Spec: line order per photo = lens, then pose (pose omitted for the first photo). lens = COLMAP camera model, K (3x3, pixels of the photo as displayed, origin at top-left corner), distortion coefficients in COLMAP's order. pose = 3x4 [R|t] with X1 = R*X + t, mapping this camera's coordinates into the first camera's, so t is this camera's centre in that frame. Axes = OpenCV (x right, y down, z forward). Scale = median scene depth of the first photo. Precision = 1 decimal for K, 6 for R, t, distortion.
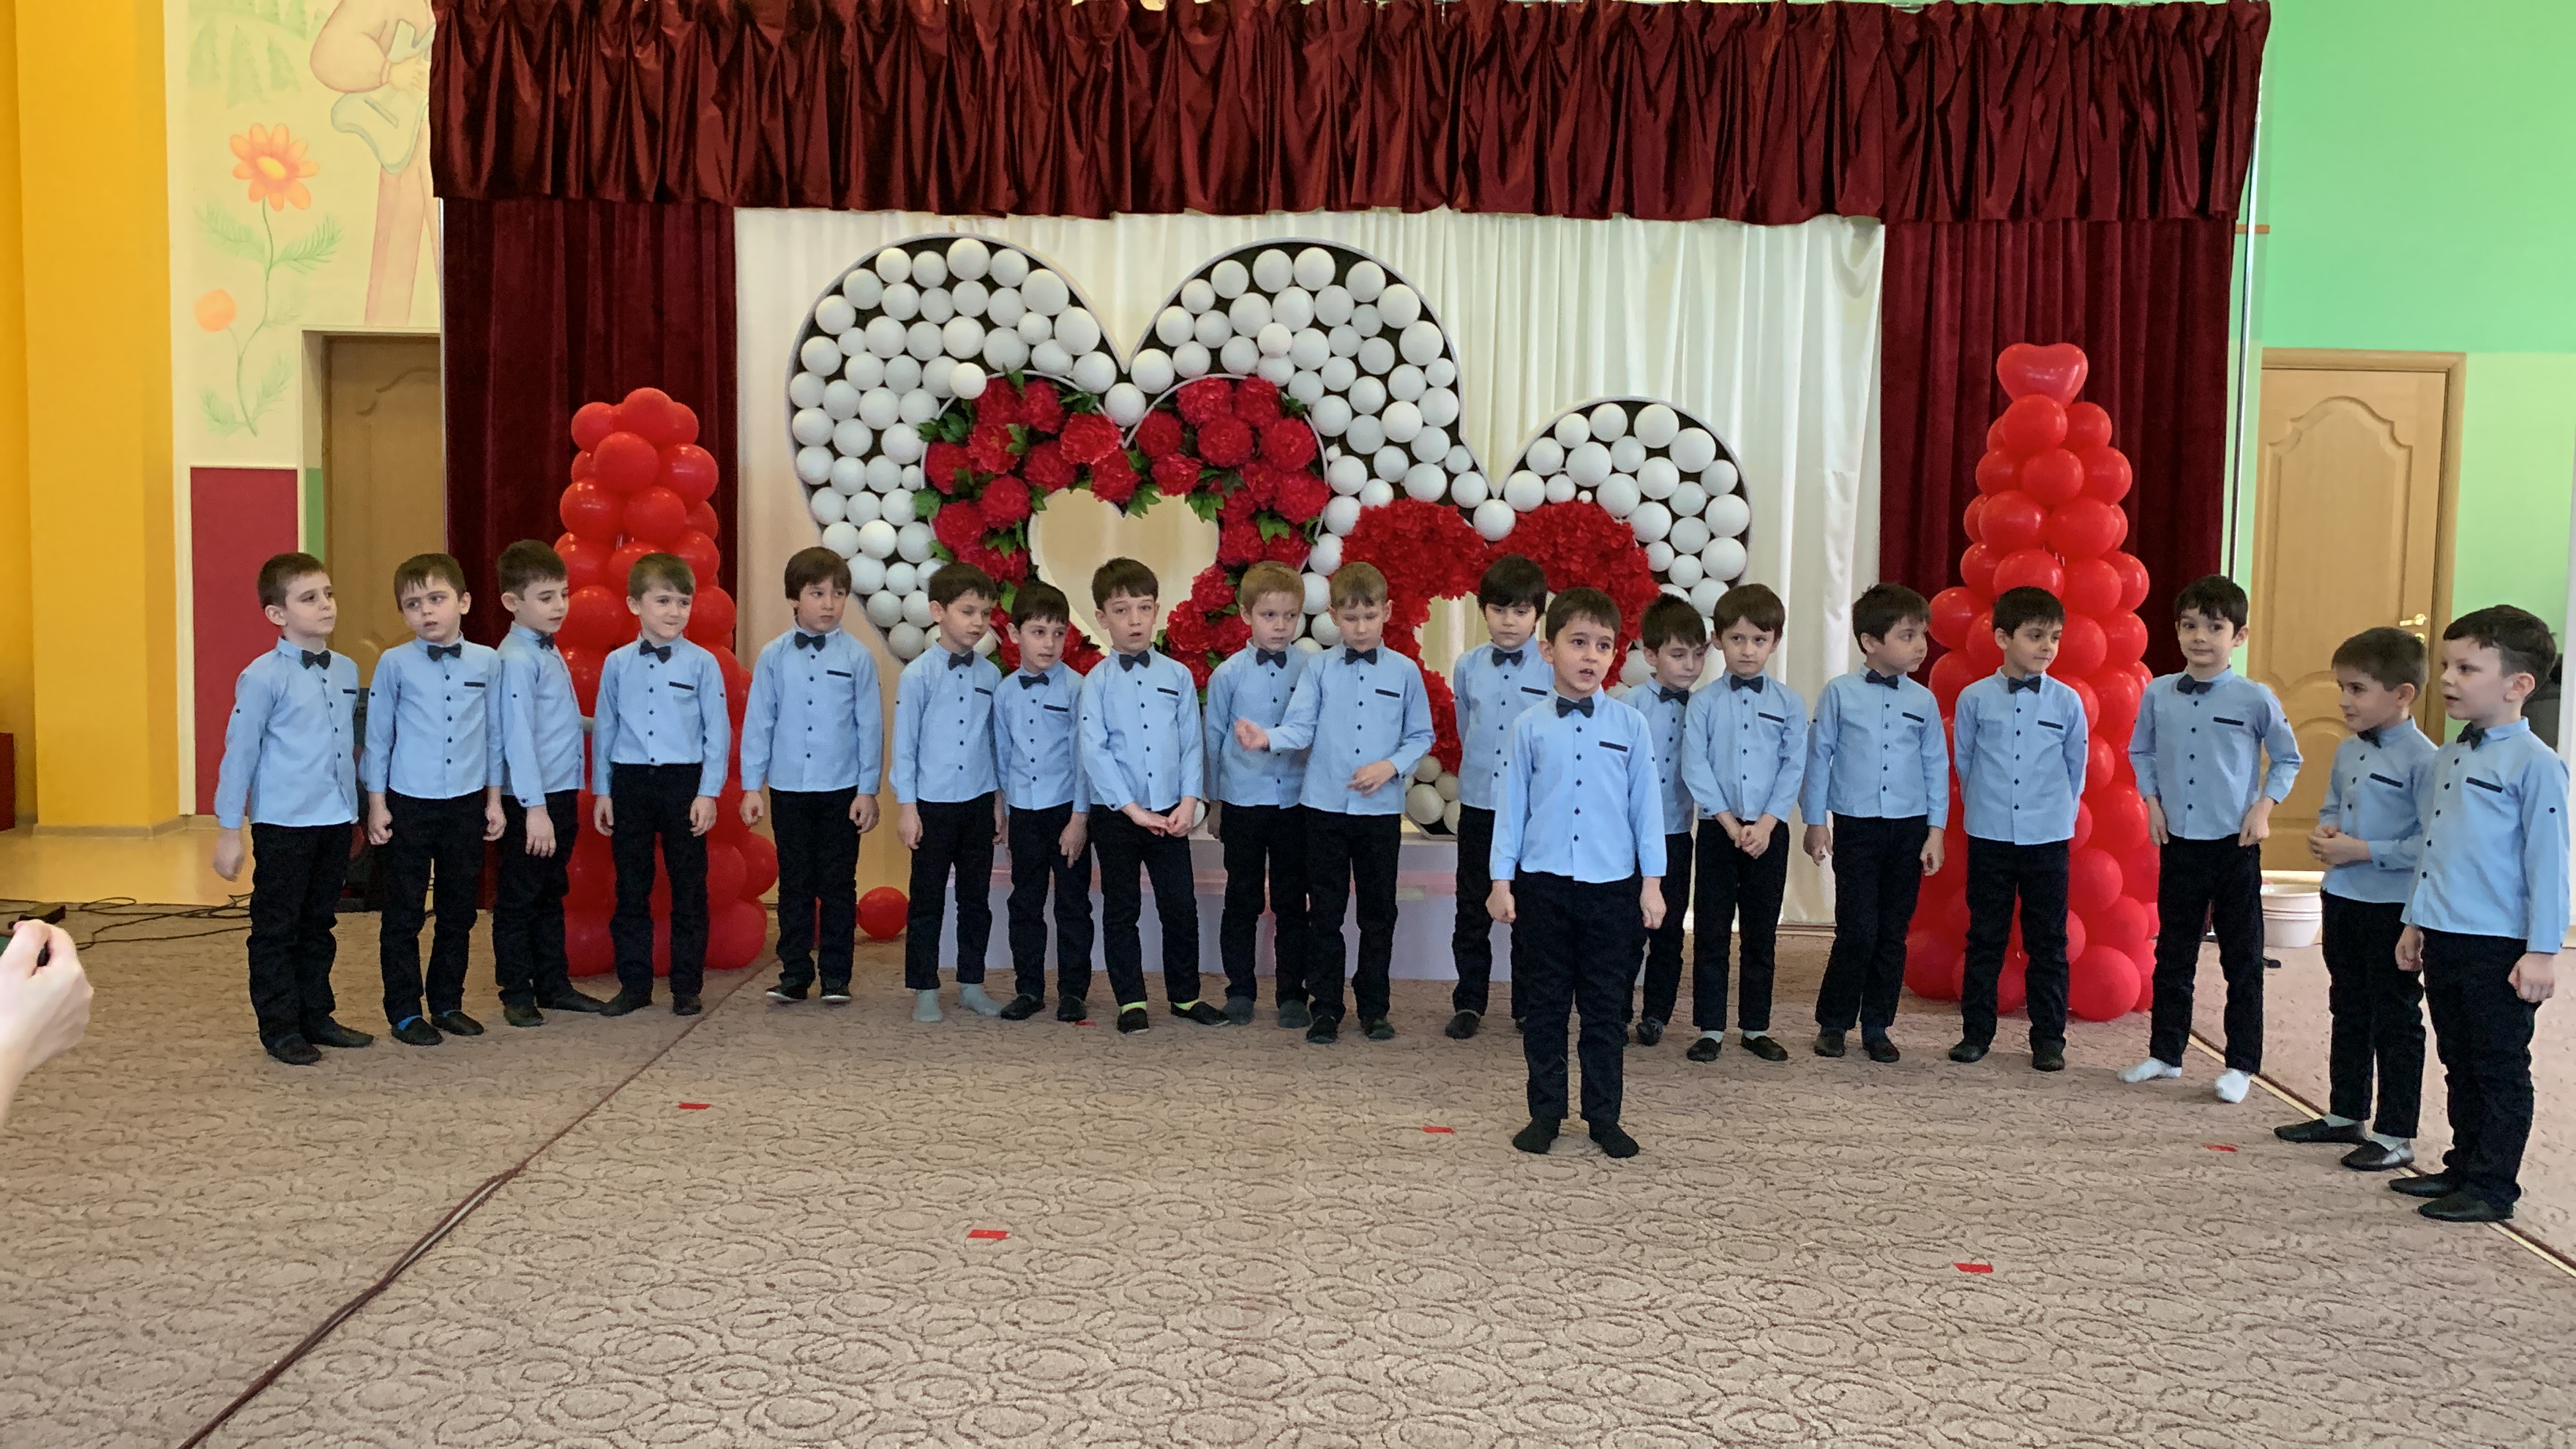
lens RADIAL K [[2208.9, 0, 1286.9], [0, 2208.9, 692.8], [0, 0, 1]] dist [0.062597, -0.120242]
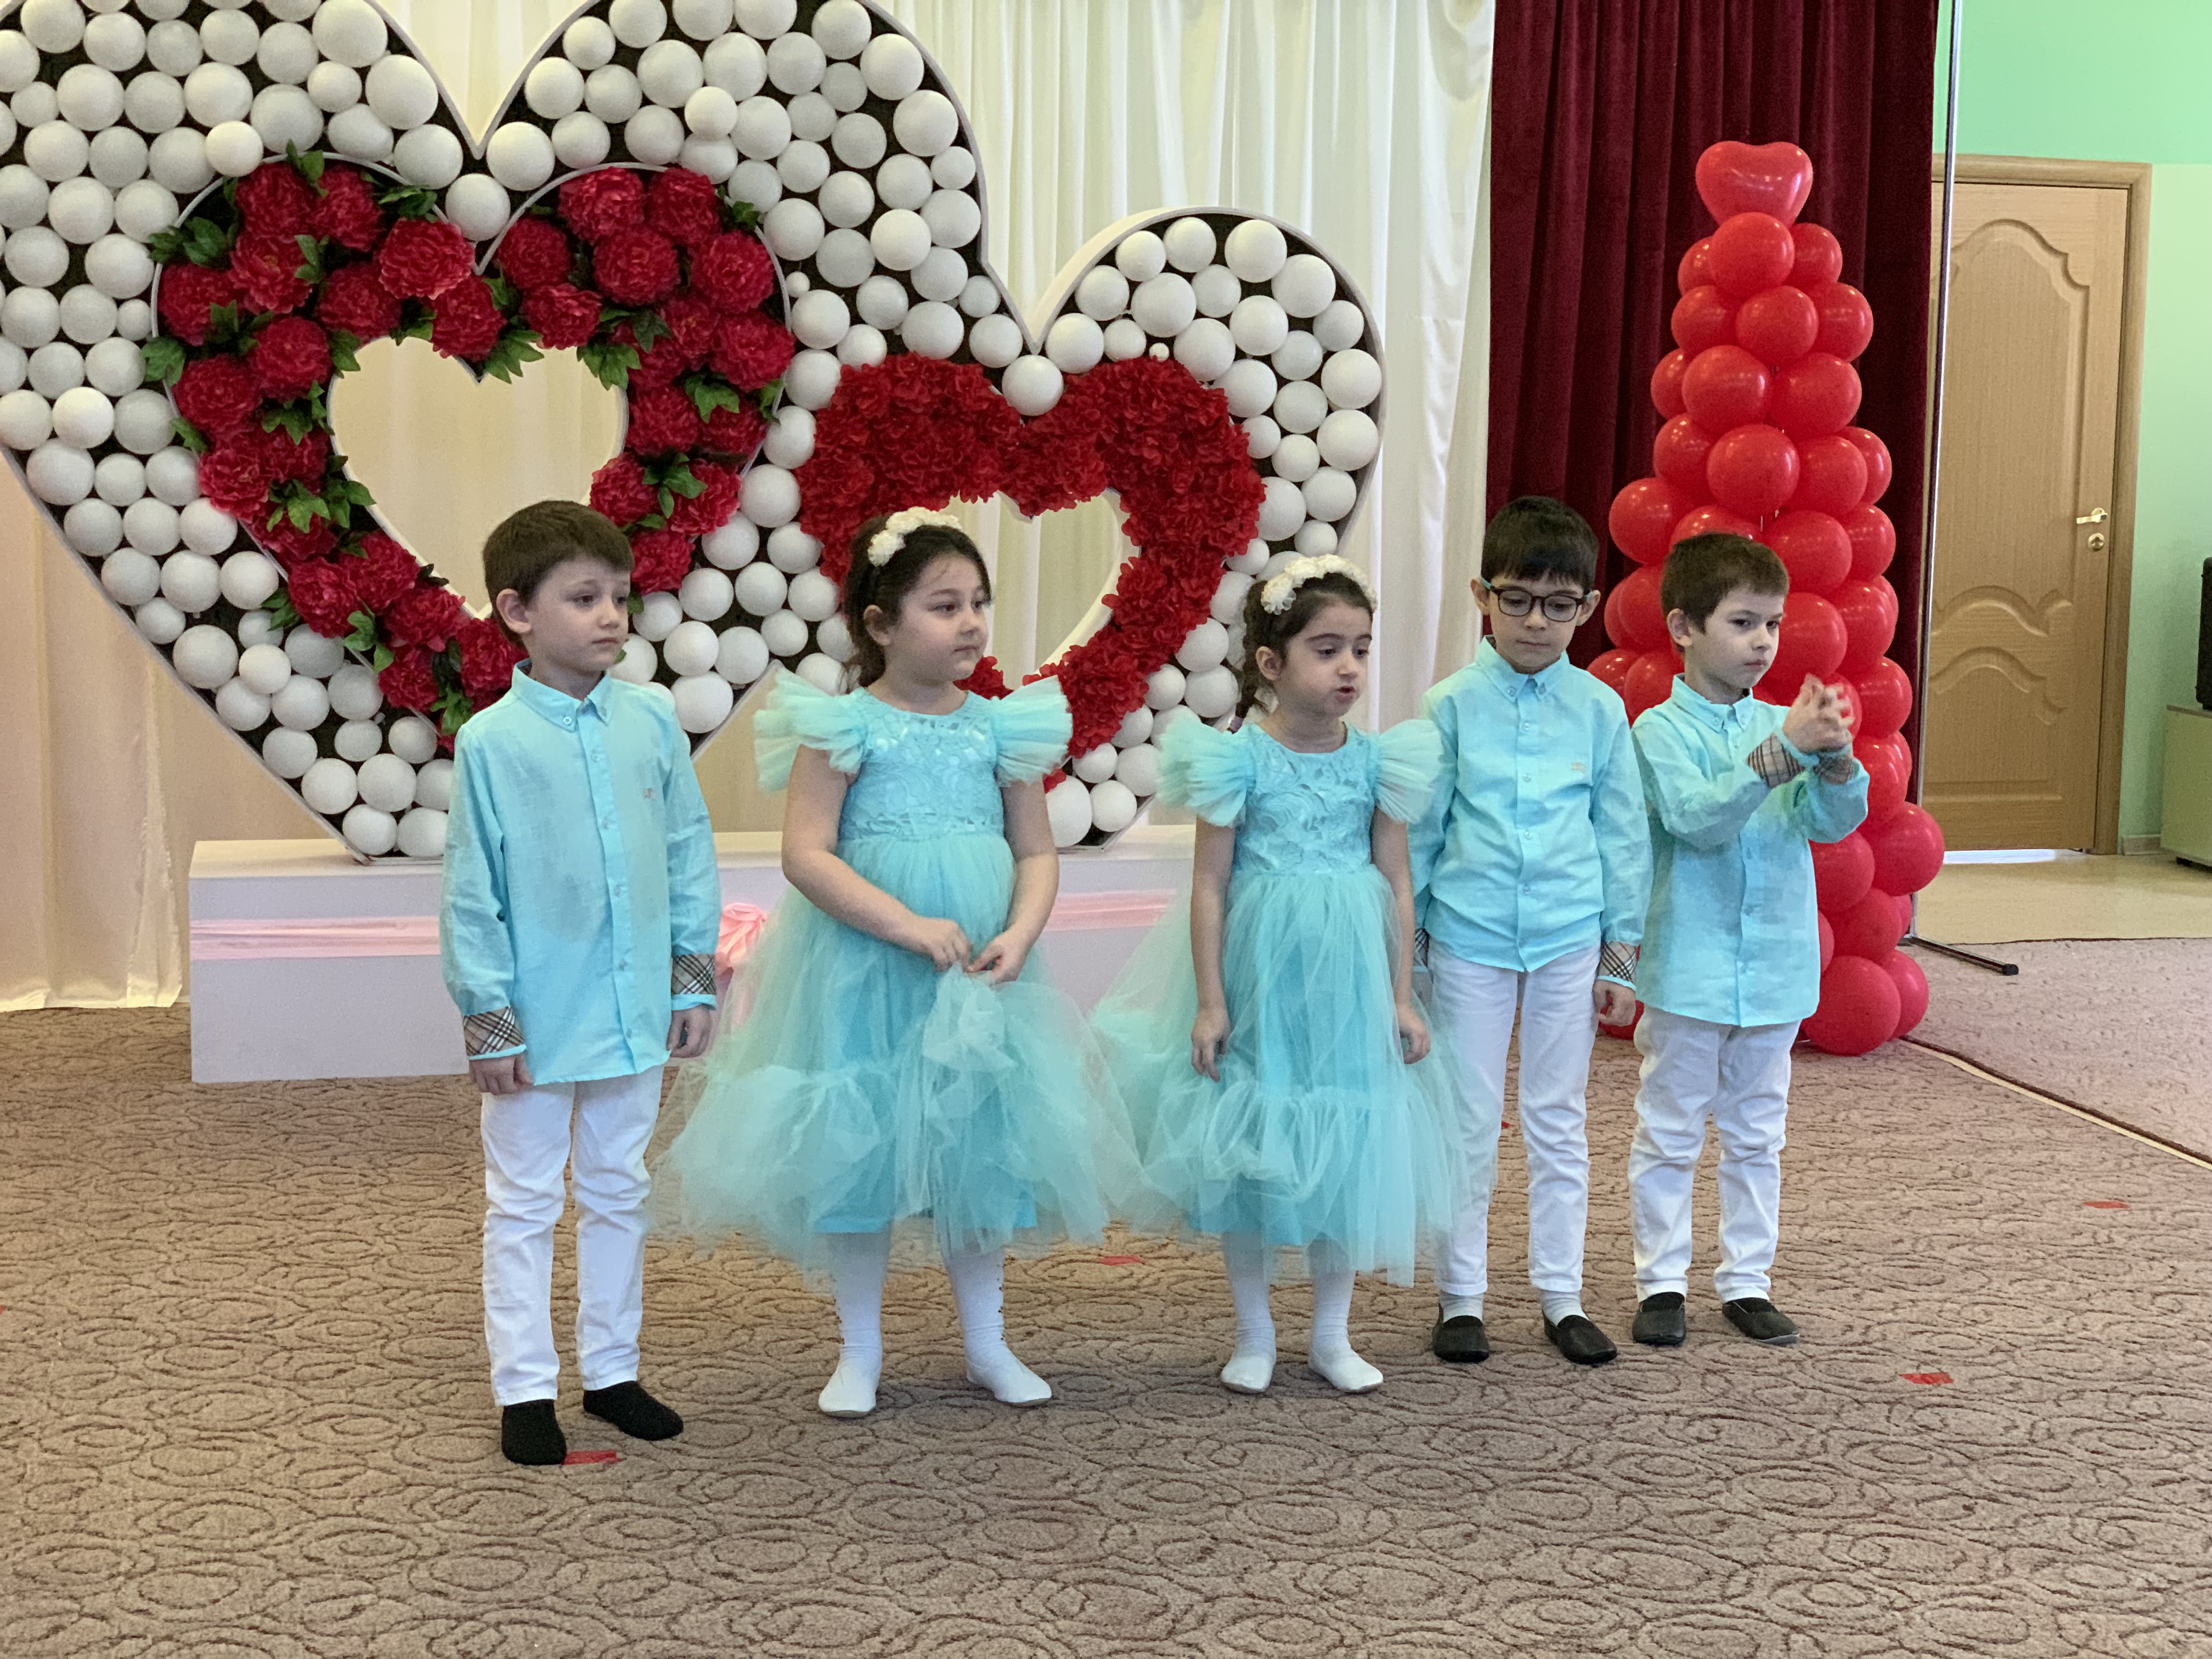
lens RADIAL K [[3259.0, 0, 1133.9], [0, 3259.0, 795.3], [0, 0, 1]] dist [0.032259, 0.000000]
pose [[0.962437, -0.036347, 0.269063, -0.153082], [0.024300, 0.998553, 0.047972, 0.001440], [-0.270417, -0.039632, 0.961927, 0.011179]]
